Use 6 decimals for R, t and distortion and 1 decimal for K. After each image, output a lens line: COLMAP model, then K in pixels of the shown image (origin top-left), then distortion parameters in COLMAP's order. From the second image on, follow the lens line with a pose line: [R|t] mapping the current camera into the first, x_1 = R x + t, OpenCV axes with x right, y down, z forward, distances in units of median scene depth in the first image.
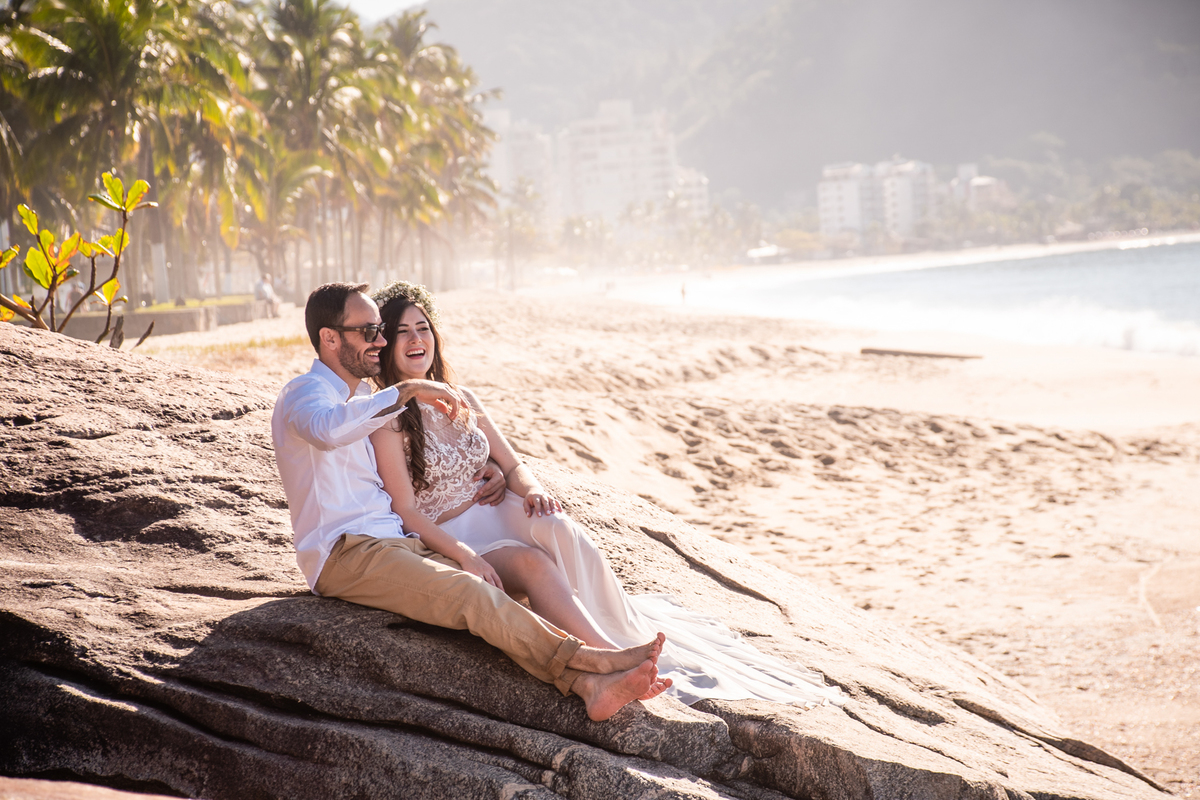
lens RADIAL K [[4686.3, 0, 599.0], [0, 4686.3, 401.6], [0, 0, 1]] dist [1.827092, 0.000000]
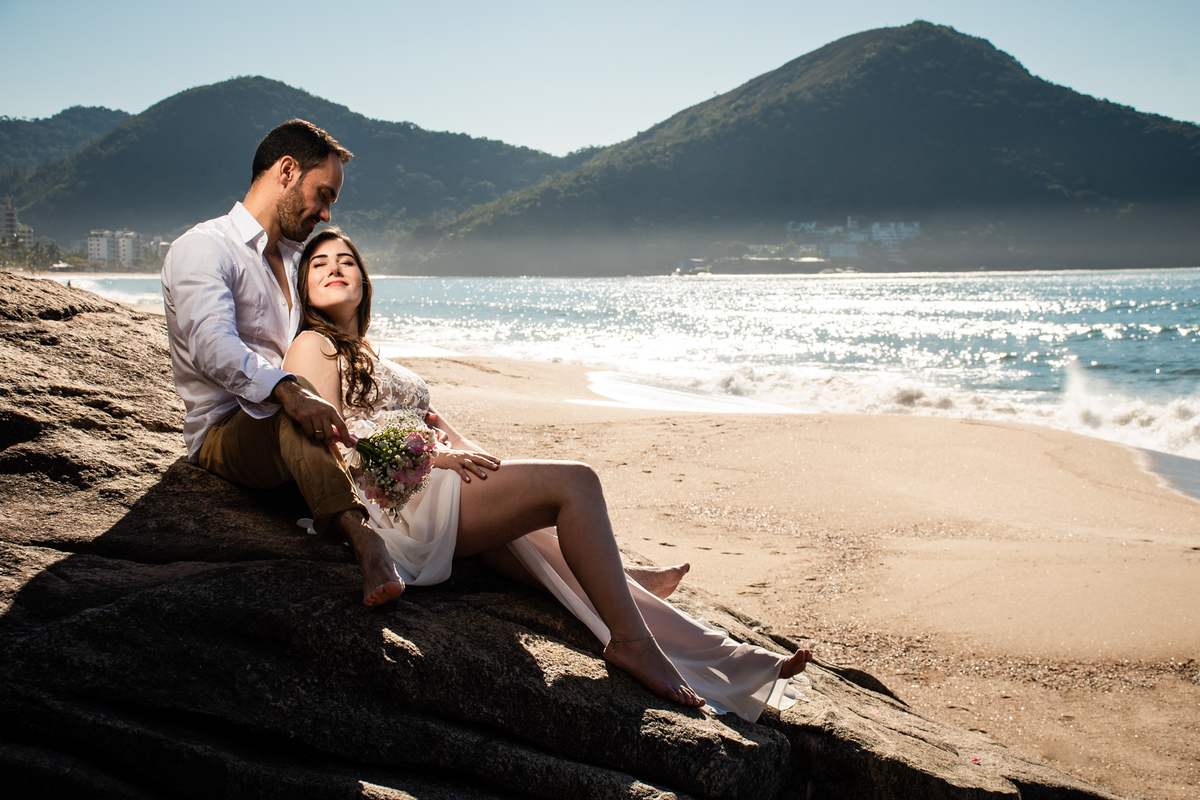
lens RADIAL K [[1814.9, 0, 602.5], [0, 1814.9, 394.5], [0, 0, 1]] dist [0.272014, 0.000000]
pose [[0.940382, 0.053790, 0.335840, -0.103264], [-0.061790, 0.998002, 0.013173, 0.007121], [-0.334461, -0.033139, 0.941827, 0.674946]]
